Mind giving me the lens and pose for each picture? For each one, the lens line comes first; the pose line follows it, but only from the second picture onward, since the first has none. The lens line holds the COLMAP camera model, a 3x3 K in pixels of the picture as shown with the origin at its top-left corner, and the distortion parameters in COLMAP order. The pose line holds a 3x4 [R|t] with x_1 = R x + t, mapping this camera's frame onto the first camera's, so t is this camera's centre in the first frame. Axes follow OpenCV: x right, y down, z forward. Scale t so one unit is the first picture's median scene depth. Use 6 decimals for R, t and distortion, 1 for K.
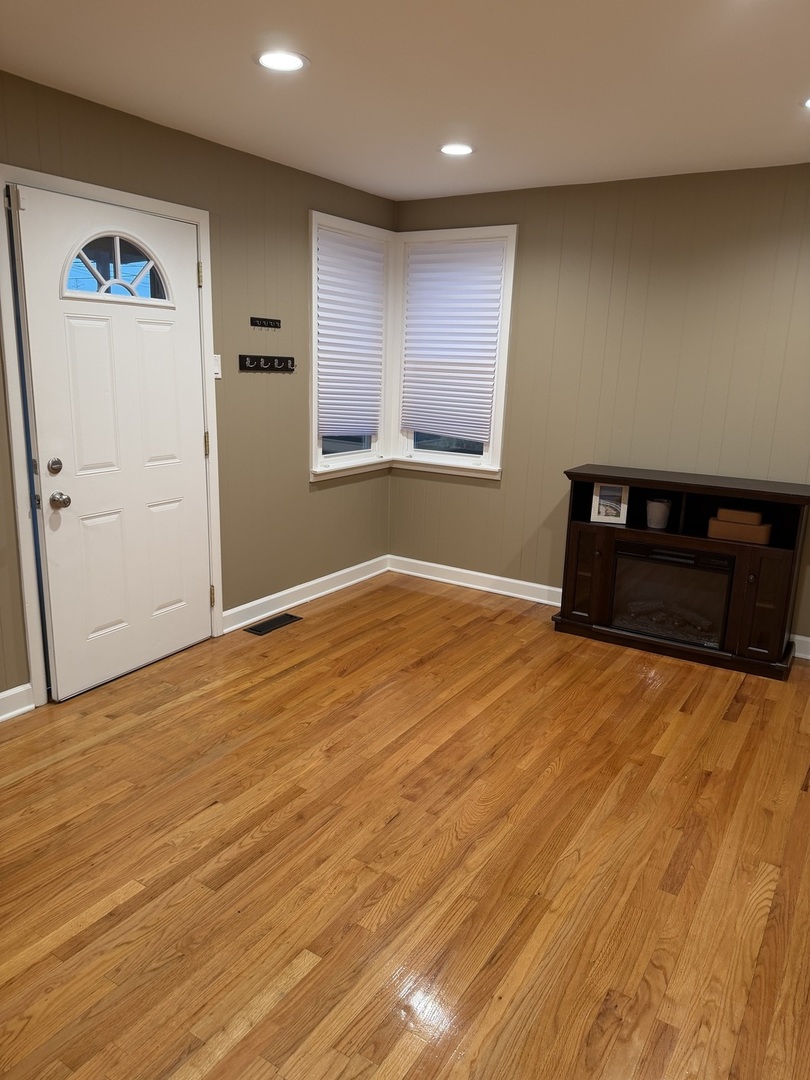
lens RADIAL K [[759.4, 0, 401.6], [0, 759.4, 543.0], [0, 0, 1]] dist [0.029715, -0.024795]
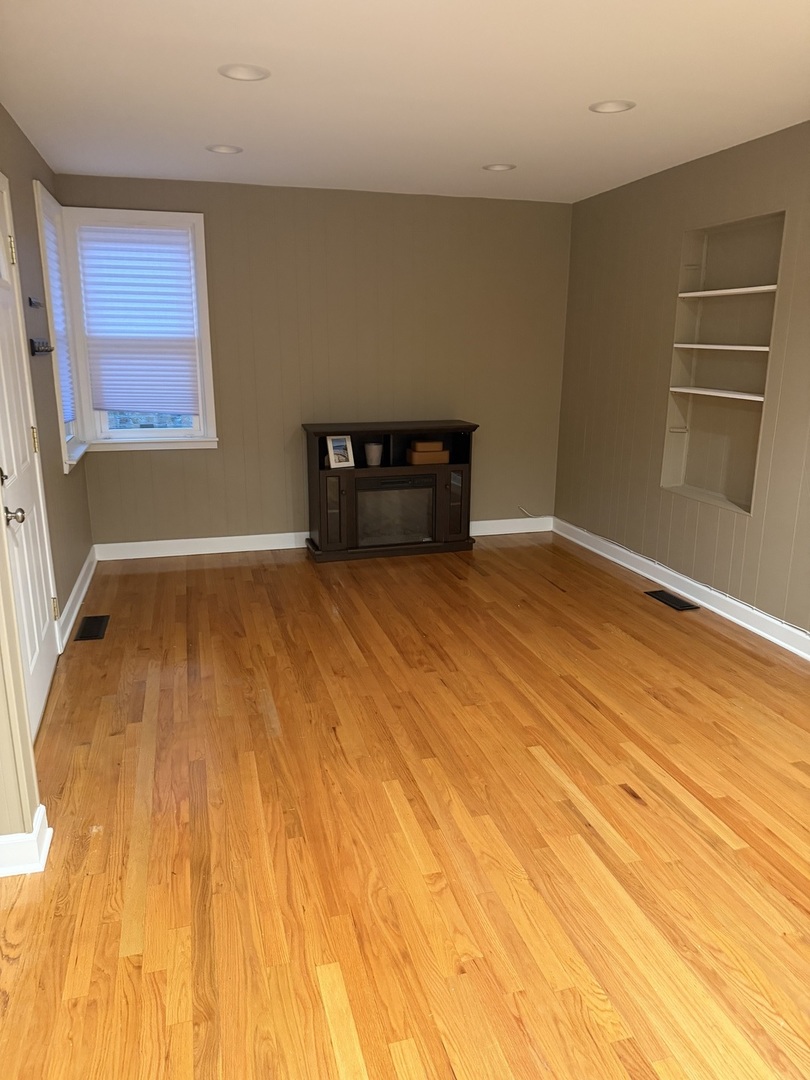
lens RADIAL K [[759.4, 0, 414.3], [0, 759.4, 540.2], [0, 0, 1]] dist [0.029715, -0.024795]
pose [[0.643704, -0.215144, 0.734411, -0.643685], [0.195164, 0.974088, 0.114297, -0.031542], [-0.739971, 0.069757, 0.669012, 0.080889]]
